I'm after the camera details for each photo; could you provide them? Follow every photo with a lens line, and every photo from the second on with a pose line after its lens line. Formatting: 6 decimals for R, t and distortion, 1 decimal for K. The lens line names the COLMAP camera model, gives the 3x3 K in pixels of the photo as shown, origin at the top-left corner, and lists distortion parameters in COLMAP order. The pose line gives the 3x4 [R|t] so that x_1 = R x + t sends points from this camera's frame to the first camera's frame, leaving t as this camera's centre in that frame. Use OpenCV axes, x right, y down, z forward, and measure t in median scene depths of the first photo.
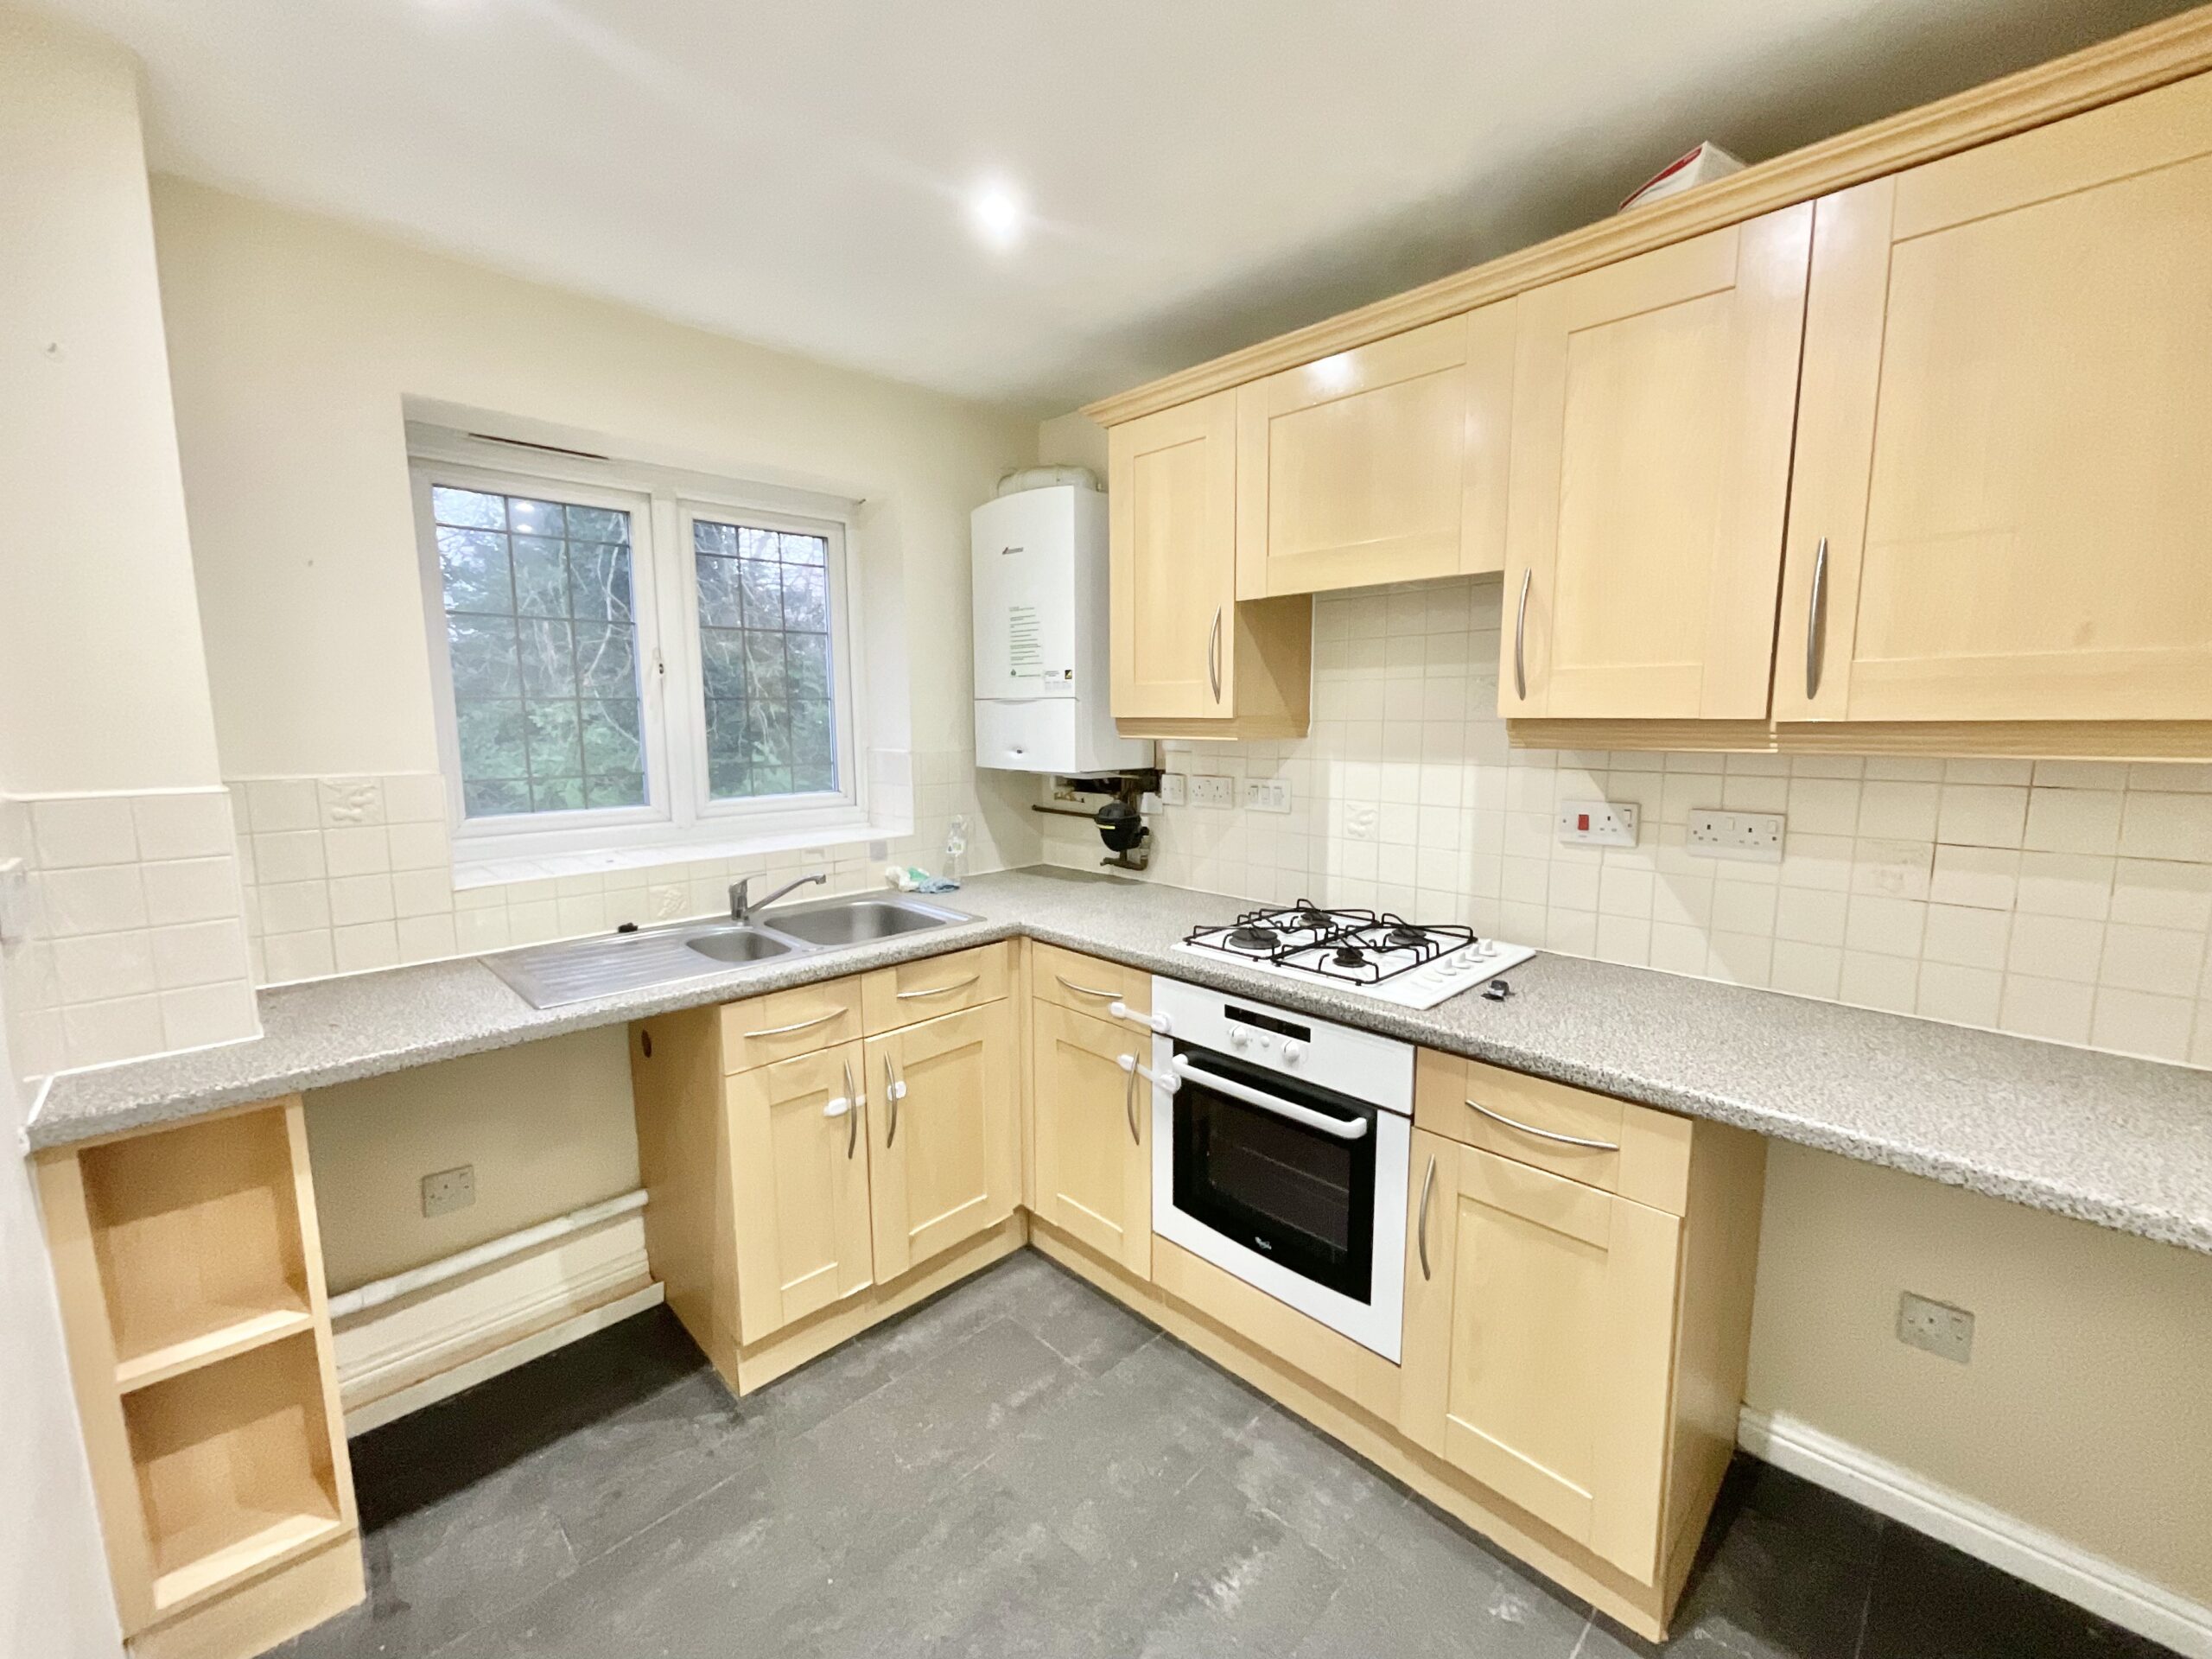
lens RADIAL K [[904.1, 0, 1102.5], [0, 904.1, 829.3], [0, 0, 1]] dist [0.012025, 0.000848]
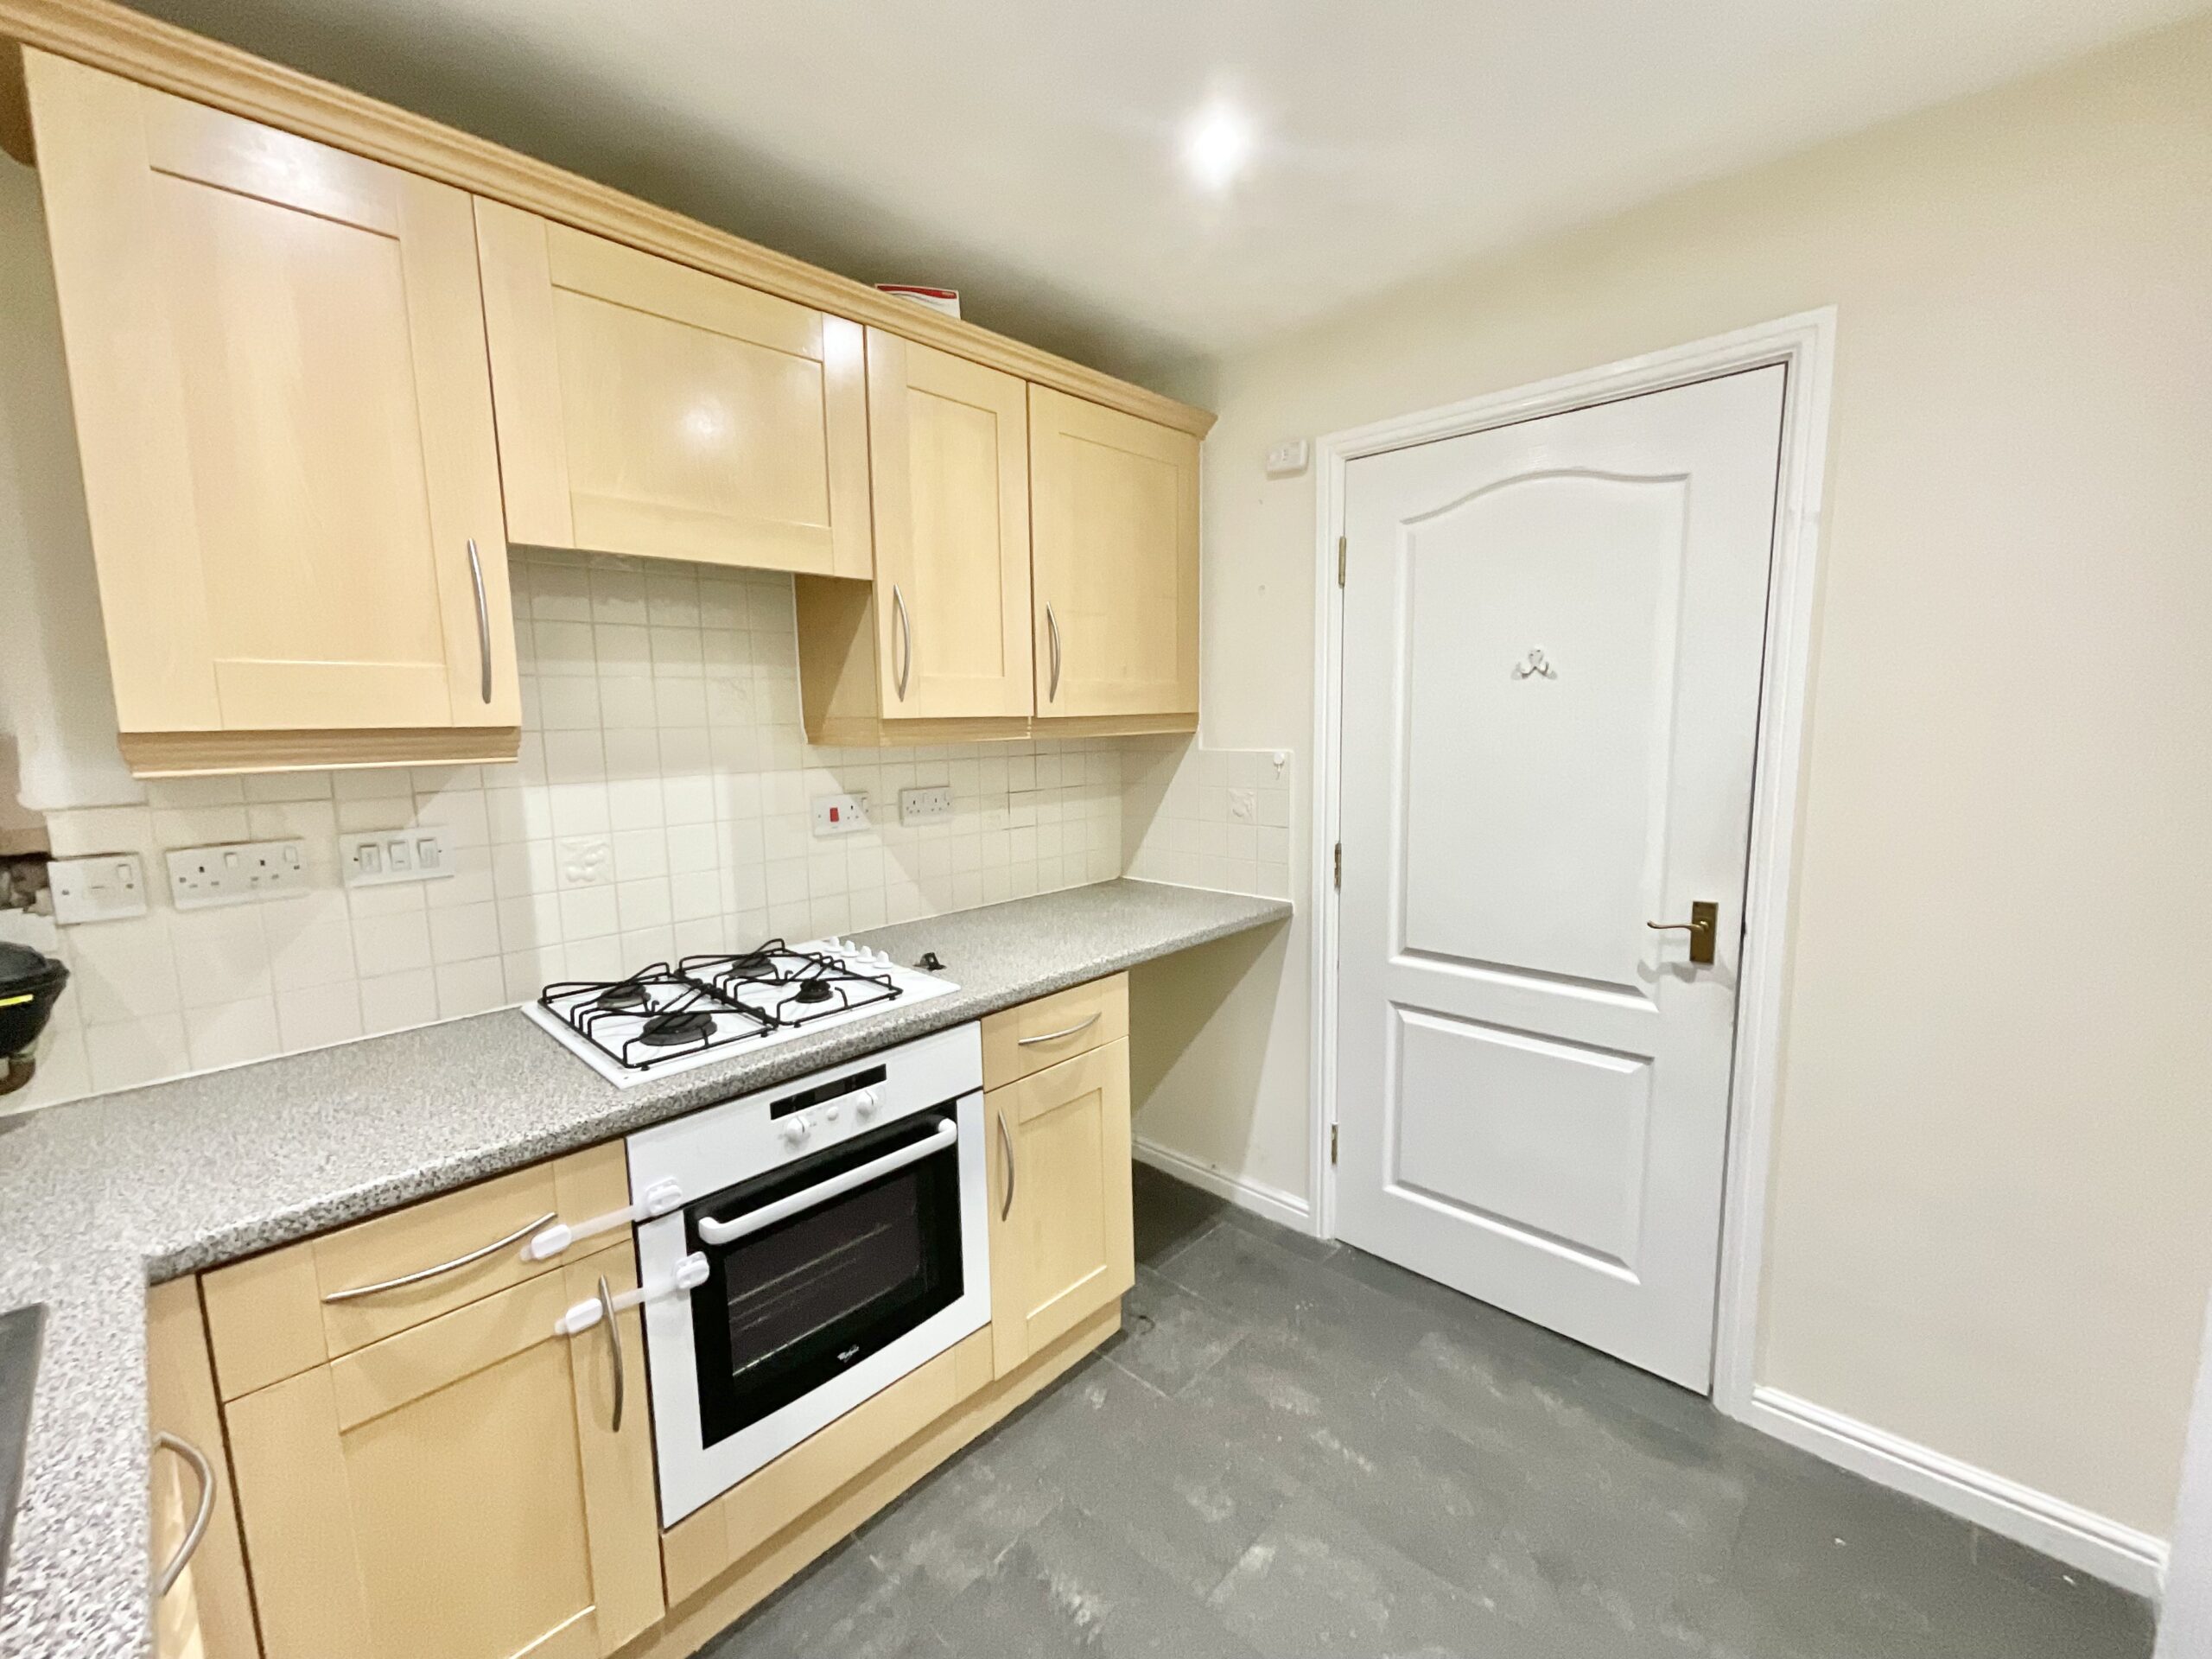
lens RADIAL K [[904.1, 0, 1103.2], [0, 904.1, 831.7], [0, 0, 1]] dist [0.012025, 0.000848]
pose [[-0.034928, -0.125067, 0.991533, -0.617171], [0.148621, 0.980457, 0.128906, -0.086030], [-0.988277, 0.151865, -0.015657, 0.739926]]
